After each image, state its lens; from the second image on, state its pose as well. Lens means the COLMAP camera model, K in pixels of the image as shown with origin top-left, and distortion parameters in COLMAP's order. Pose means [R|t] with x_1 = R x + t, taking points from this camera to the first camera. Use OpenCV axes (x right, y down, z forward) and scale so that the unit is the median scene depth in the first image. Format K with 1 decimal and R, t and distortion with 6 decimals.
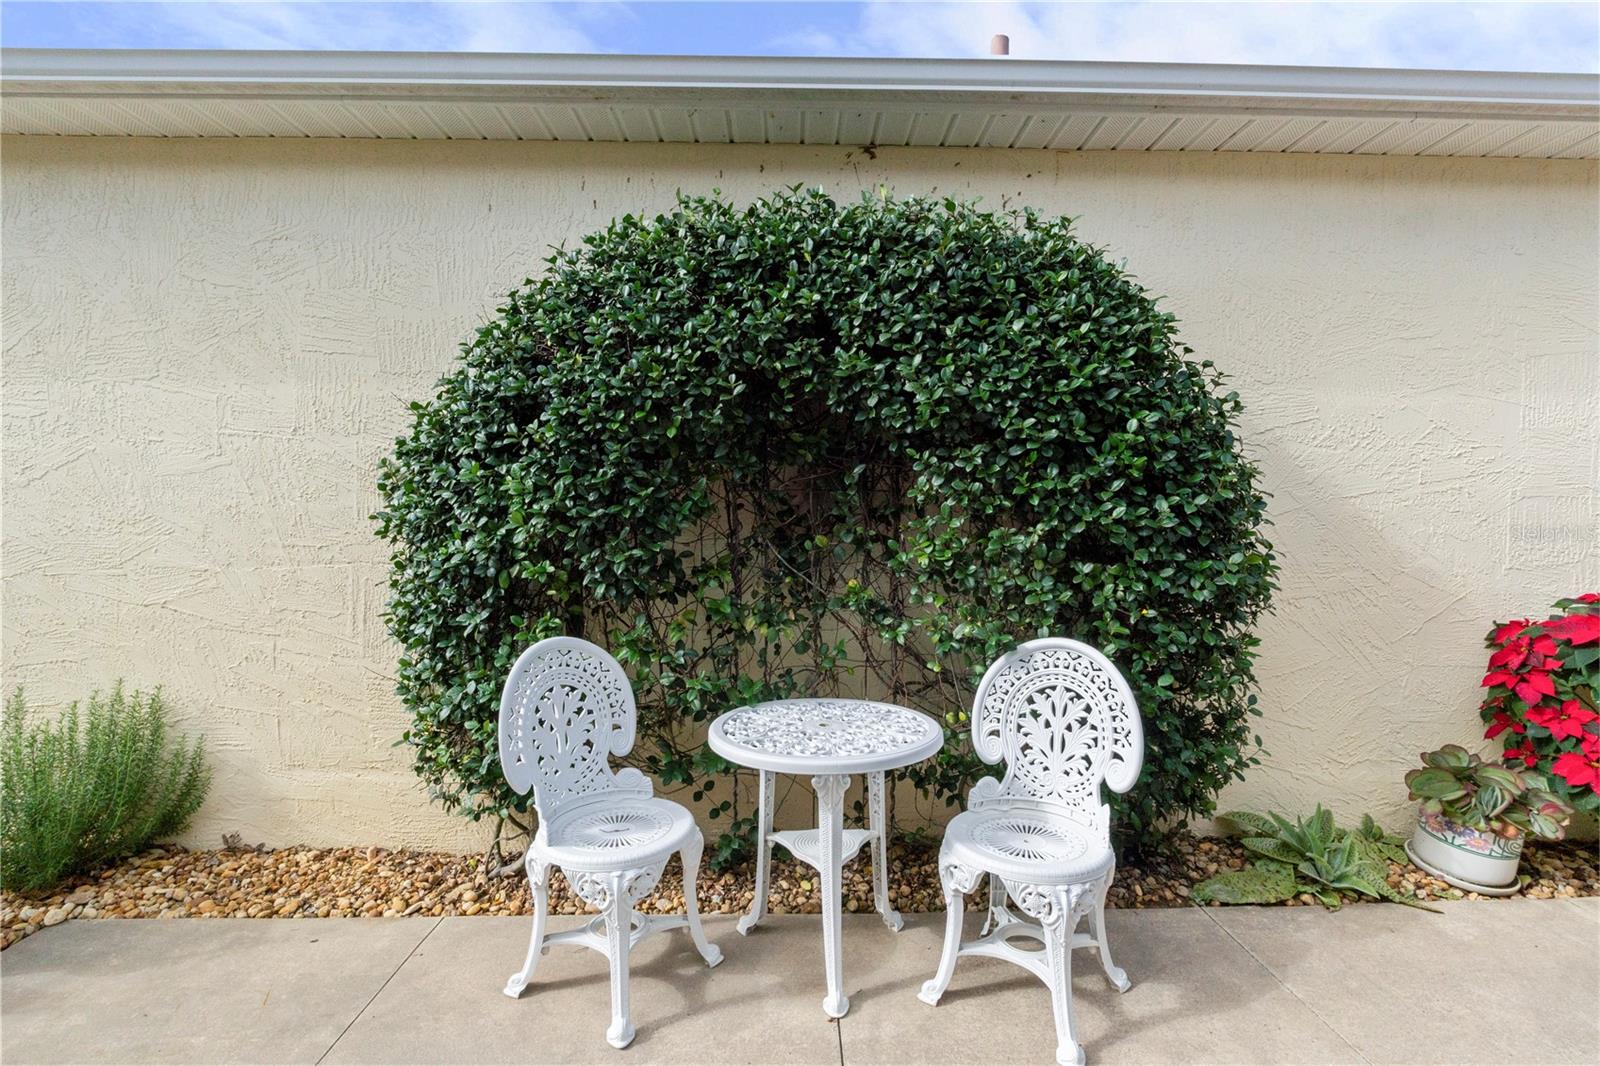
lens RADIAL K [[729.9, 0, 798.6], [0, 729.9, 544.3], [0, 0, 1]] dist [0.001505, -0.003109]
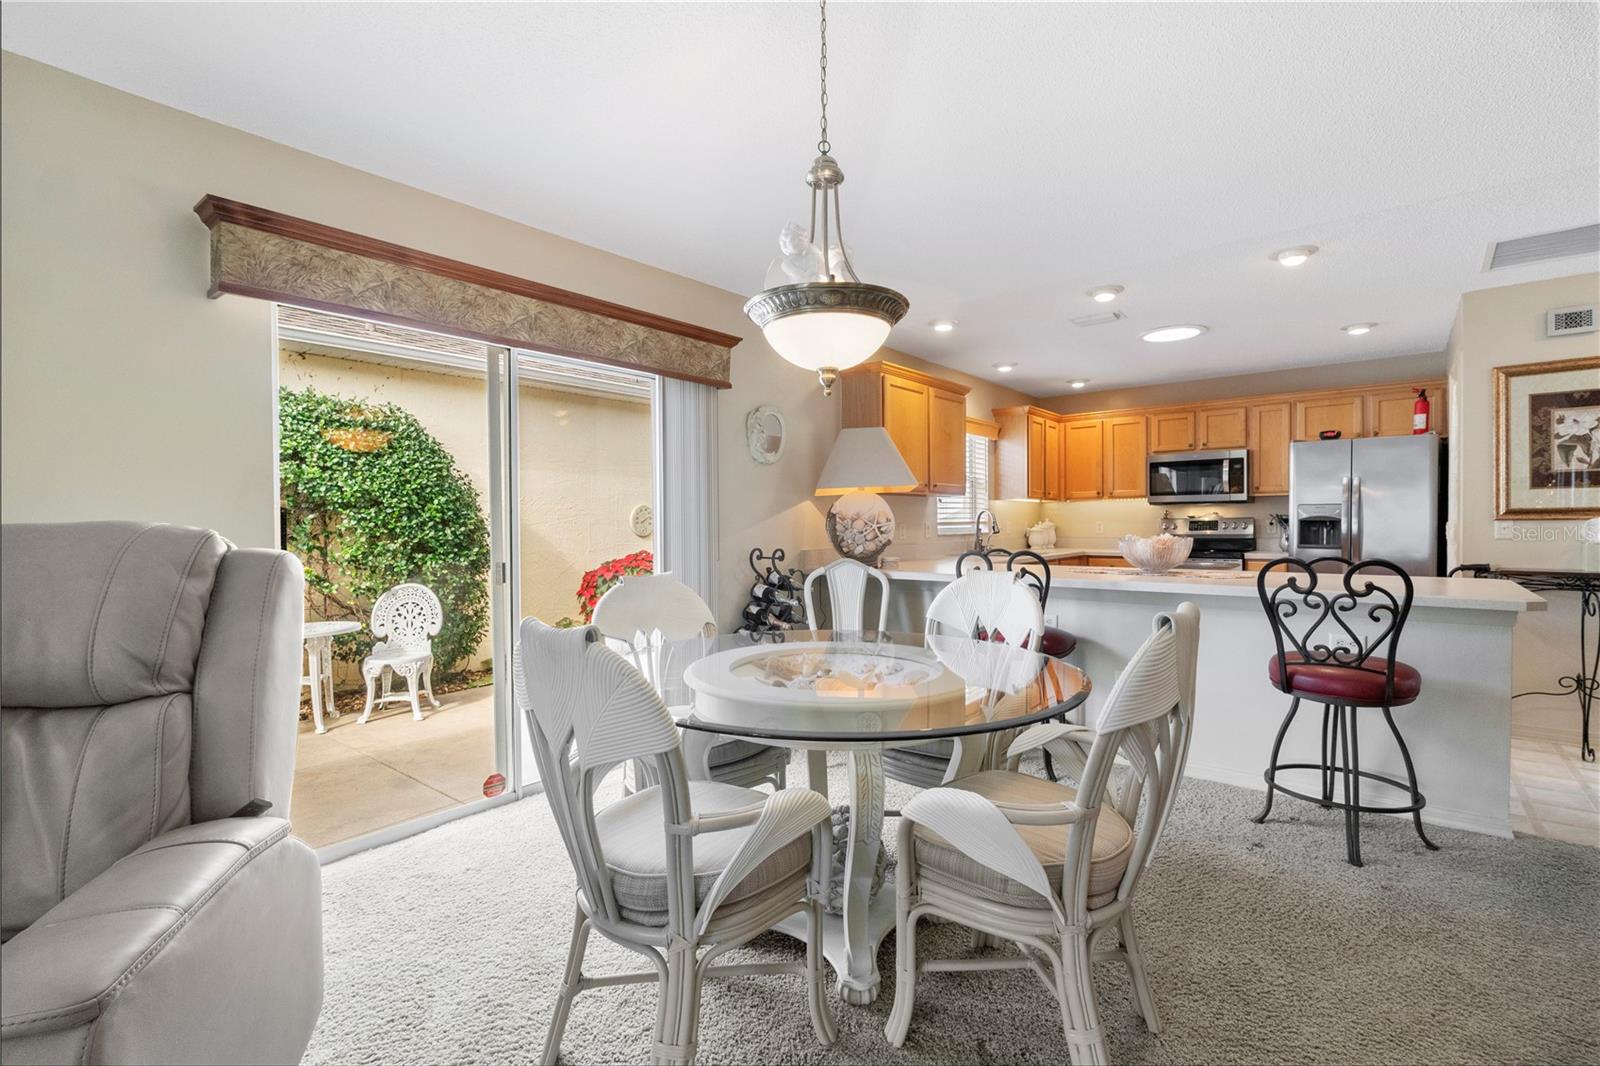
lens RADIAL K [[729.9, 0, 801.6], [0, 729.9, 520.8], [0, 0, 1]] dist [0.001505, -0.003109]
pose [[0.648887, -0.007543, 0.760847, -0.701746], [0.039303, 0.998948, -0.023616, 0.023591], [-0.759869, 0.045228, 0.648501, -1.730443]]
